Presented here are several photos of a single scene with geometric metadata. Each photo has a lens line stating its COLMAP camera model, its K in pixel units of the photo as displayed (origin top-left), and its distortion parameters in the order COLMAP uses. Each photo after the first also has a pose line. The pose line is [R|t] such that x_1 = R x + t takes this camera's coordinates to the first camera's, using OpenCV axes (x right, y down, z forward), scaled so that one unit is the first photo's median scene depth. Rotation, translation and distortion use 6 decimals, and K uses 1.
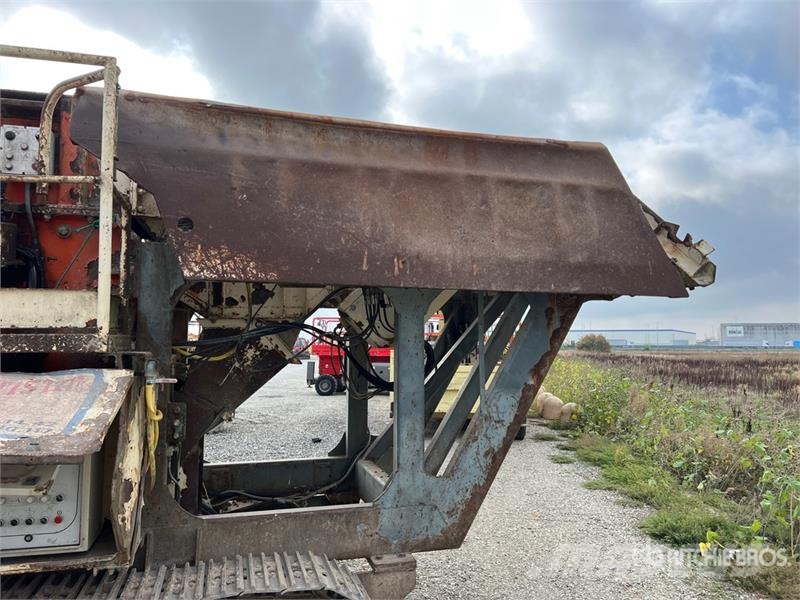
lens RADIAL K [[596.4, 0, 427.6], [0, 596.4, 289.1], [0, 0, 1]] dist [0.059347, -0.094587]
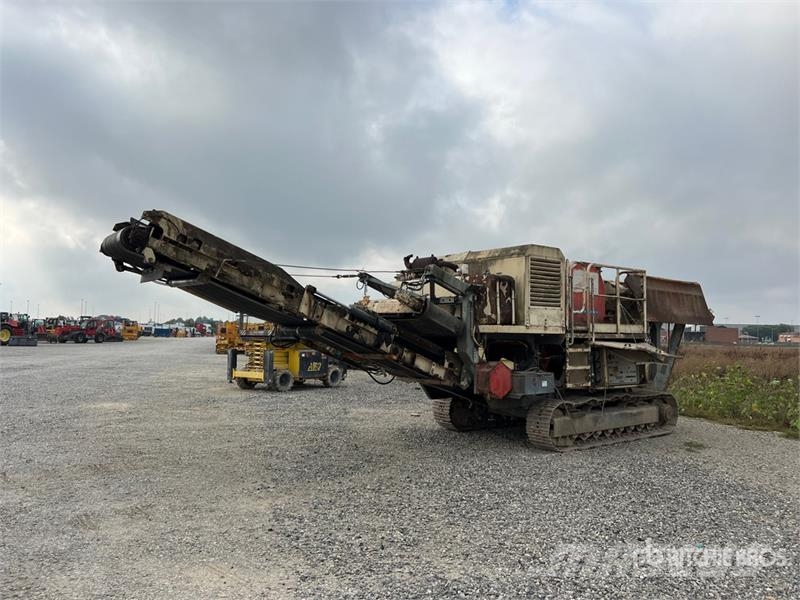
lens RADIAL K [[609.6, 0, 404.1], [0, 609.6, 297.1], [0, 0, 1]] dist [0.064652, -0.078424]
pose [[0.923895, 0.041354, 0.380404, -3.020962], [-0.056005, 0.998051, 0.027521, -0.176059], [-0.378525, -0.046731, 0.924411, -1.913248]]
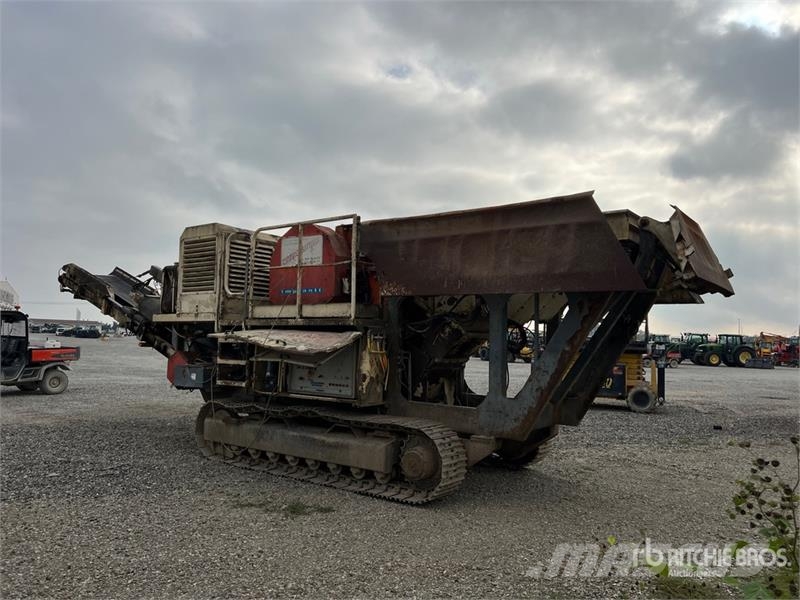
lens RADIAL K [[609.6, 0, 404.1], [0, 609.6, 297.1], [0, 0, 1]] dist [0.064652, -0.078424]
pose [[0.589631, -0.044804, -0.806429, 1.358456], [0.052156, 0.998488, -0.017340, 0.027814], [0.805987, -0.031836, 0.591076, -0.327580]]
